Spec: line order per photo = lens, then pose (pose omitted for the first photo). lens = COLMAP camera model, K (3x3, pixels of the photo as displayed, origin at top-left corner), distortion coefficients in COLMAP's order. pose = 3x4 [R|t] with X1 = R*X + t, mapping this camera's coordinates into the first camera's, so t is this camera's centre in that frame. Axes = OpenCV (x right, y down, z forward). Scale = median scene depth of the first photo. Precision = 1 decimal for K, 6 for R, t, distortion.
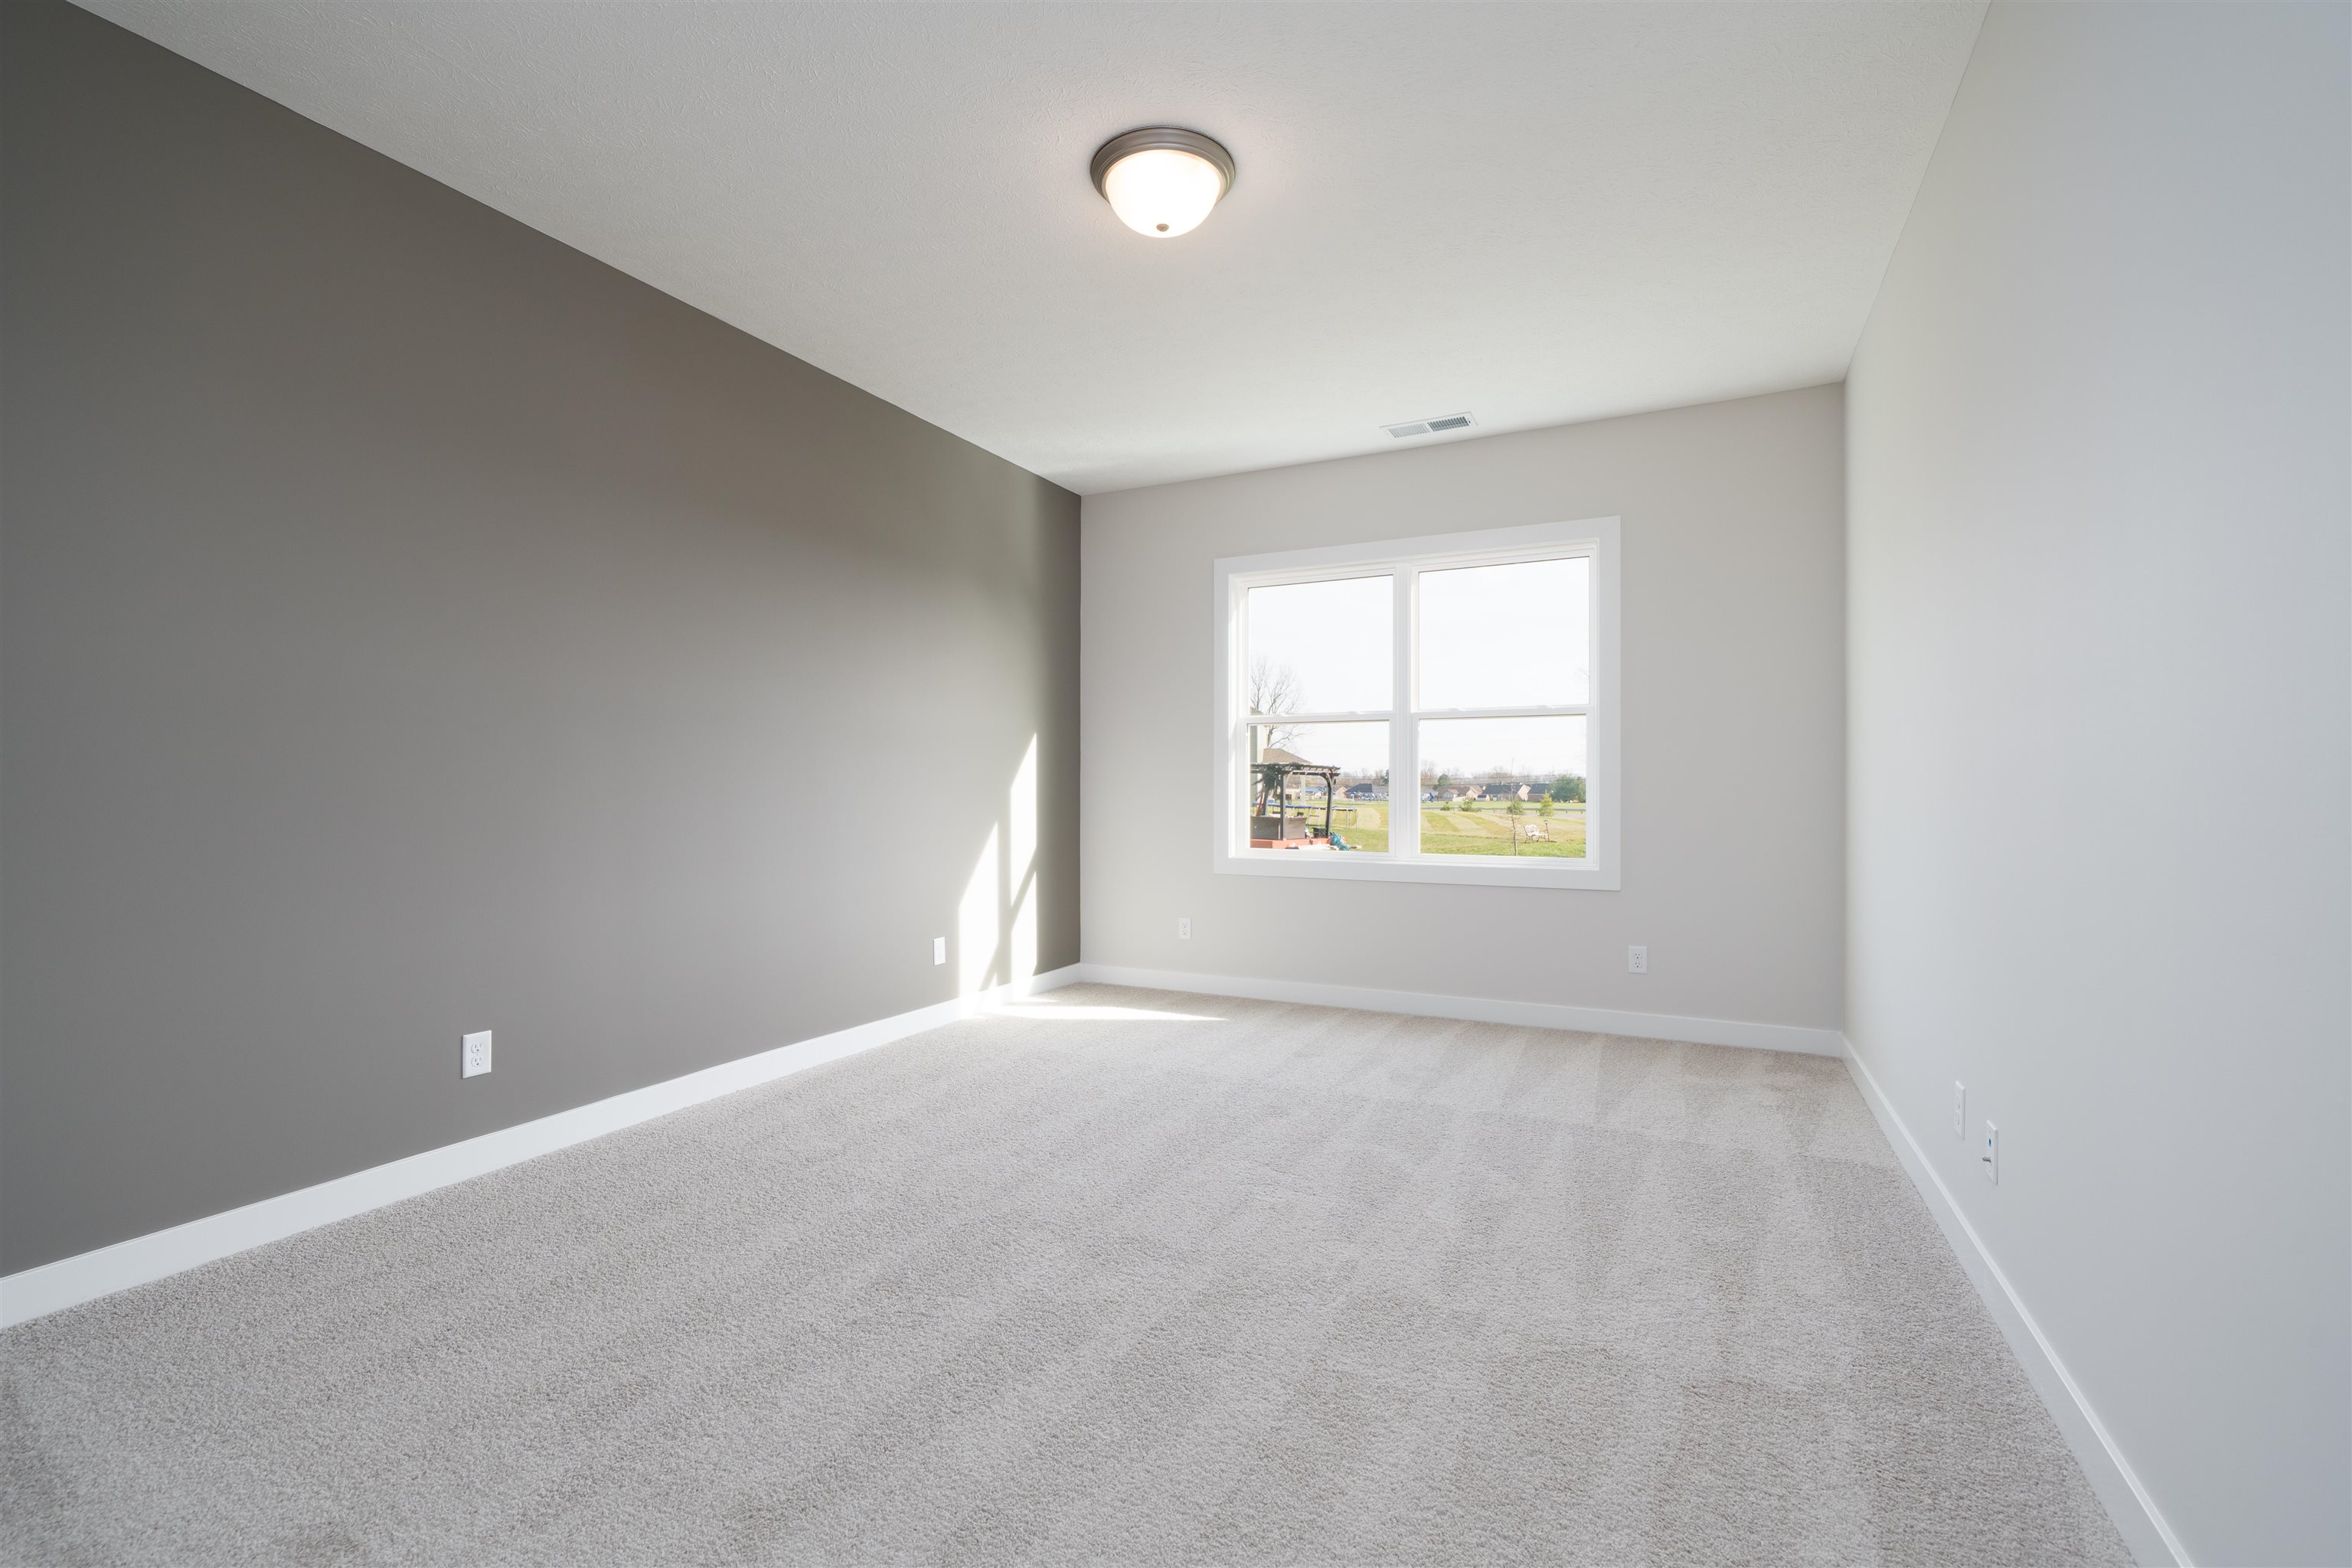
lens RADIAL K [[1030.8, 0, 1159.2], [0, 1030.8, 791.8], [0, 0, 1]] dist [-0.000731, 0.000803]
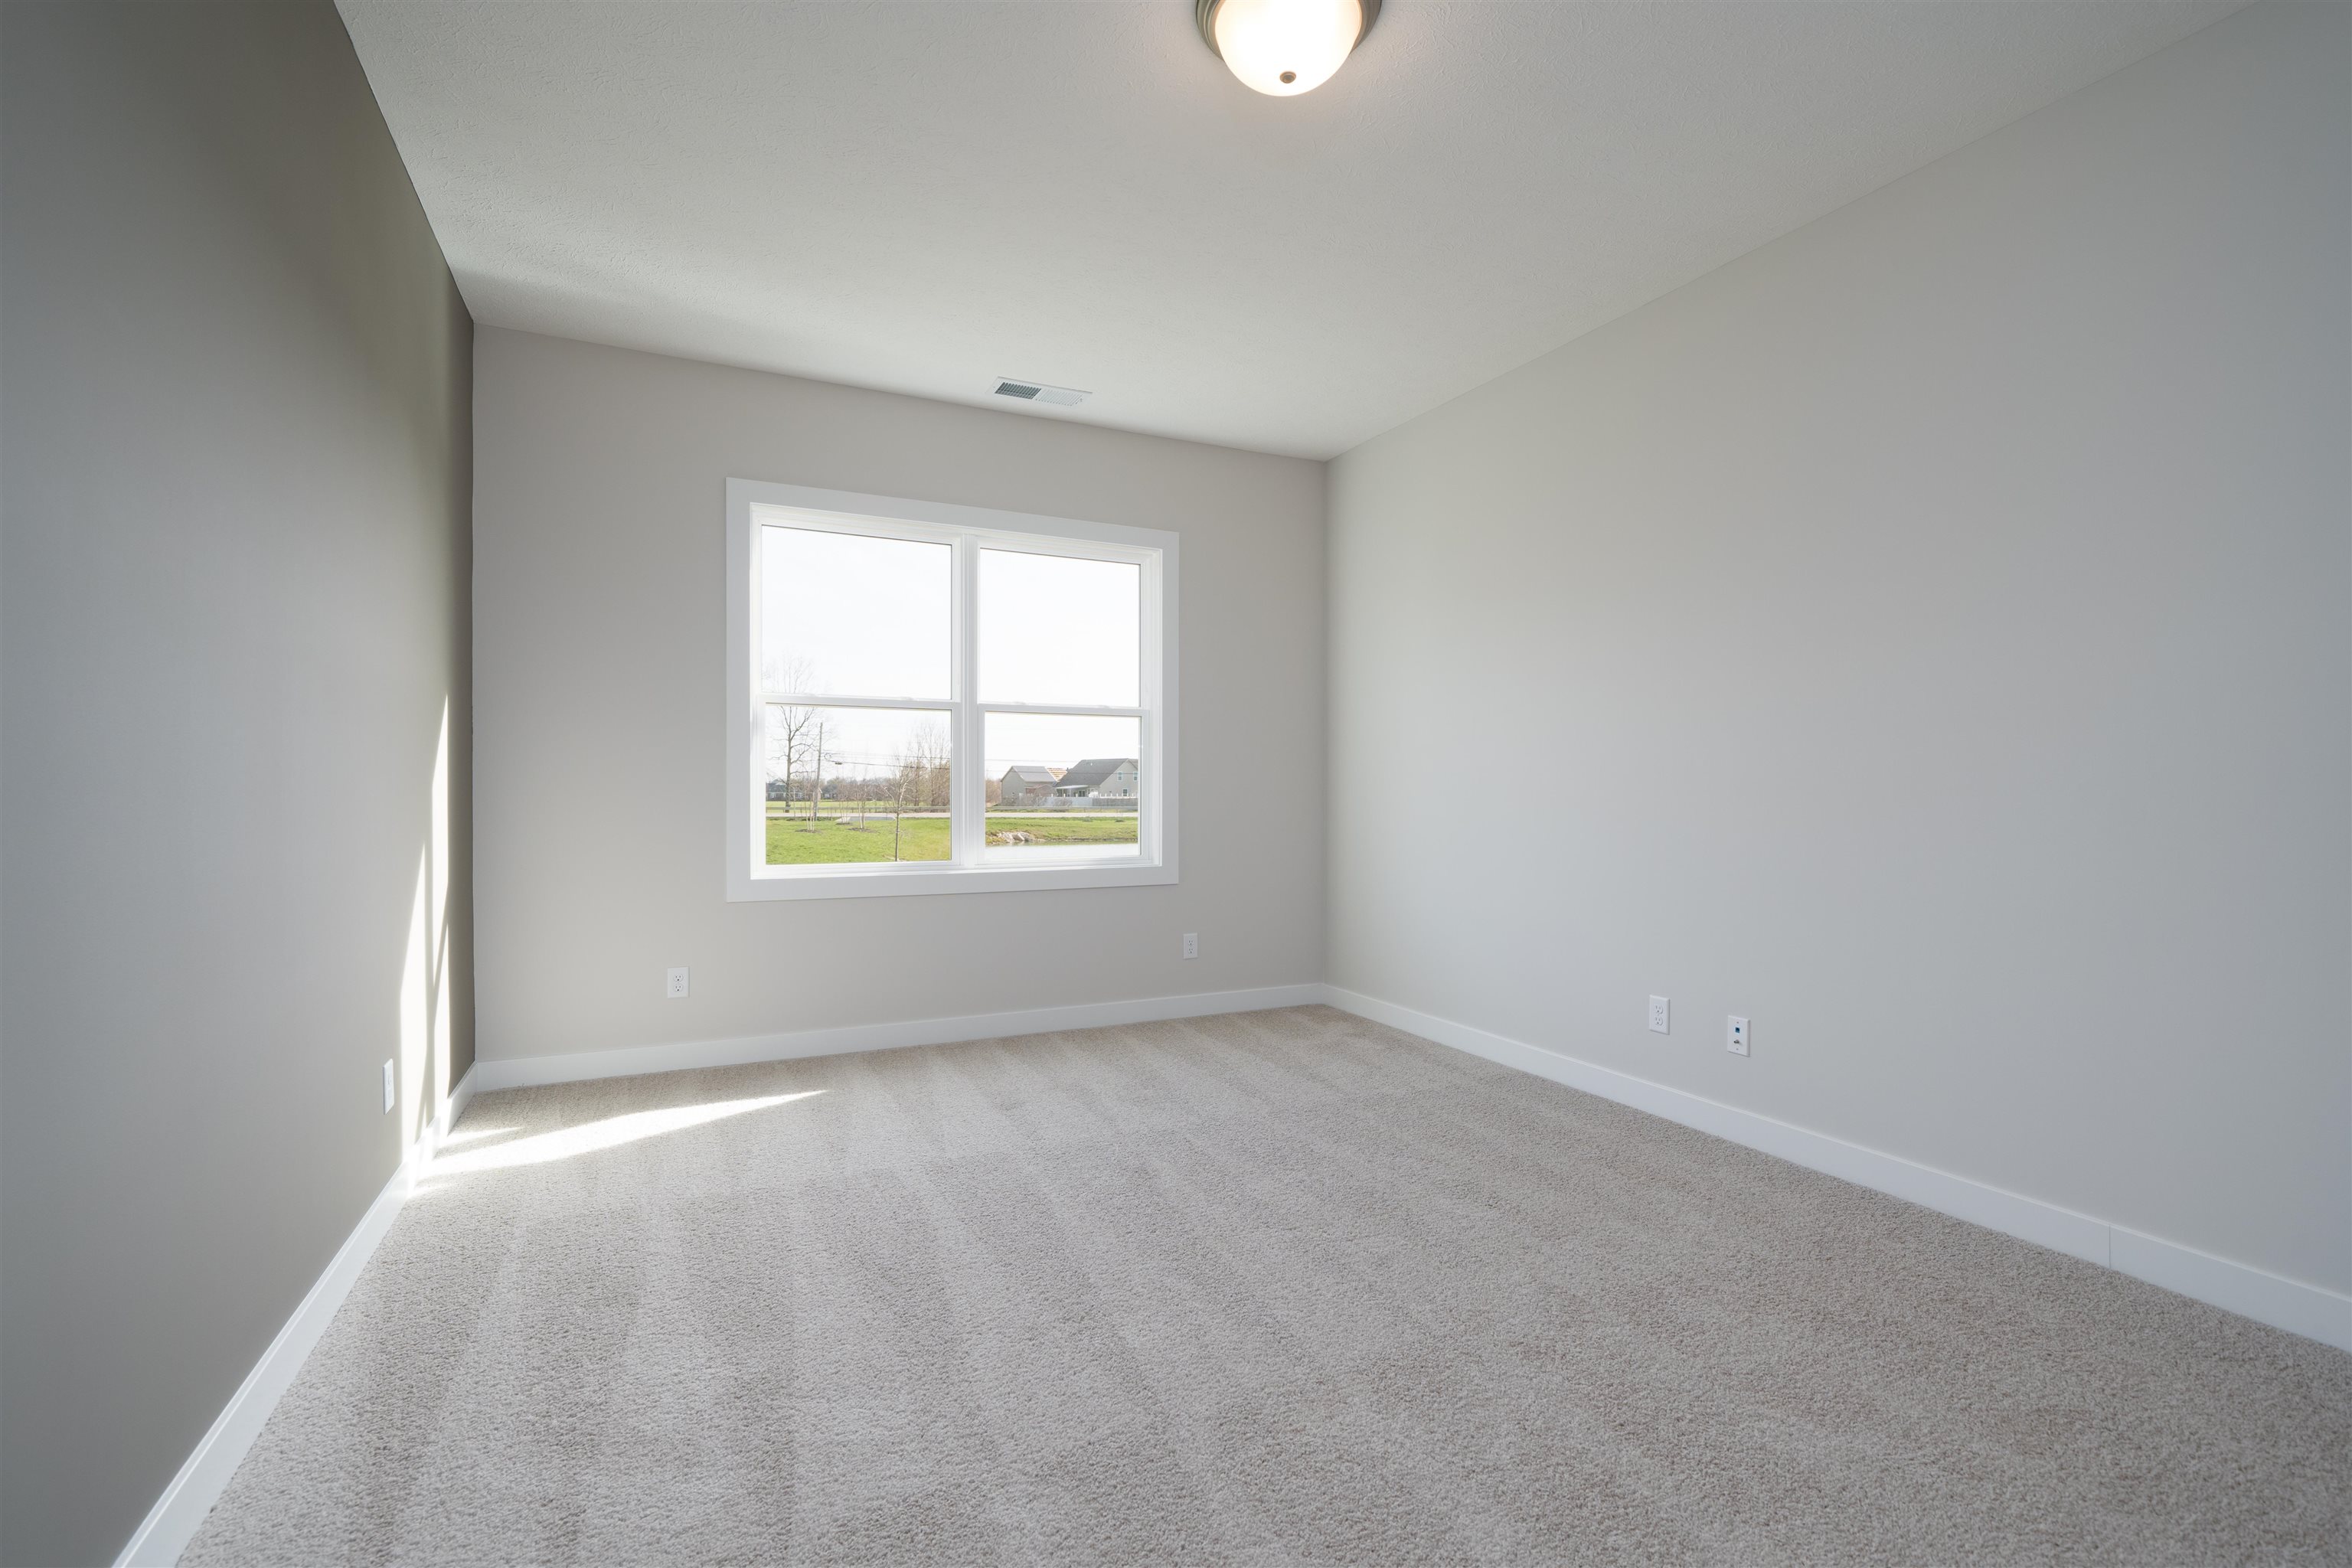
lens RADIAL K [[1030.8, 0, 1169.2], [0, 1030.8, 793.3], [0, 0, 1]] dist [-0.000731, 0.000803]
pose [[0.613685, -0.002006, 0.789549, -0.378359], [0.002947, 0.999996, 0.000251, 0.002237], [-0.789546, 0.002172, 0.613688, 0.333388]]
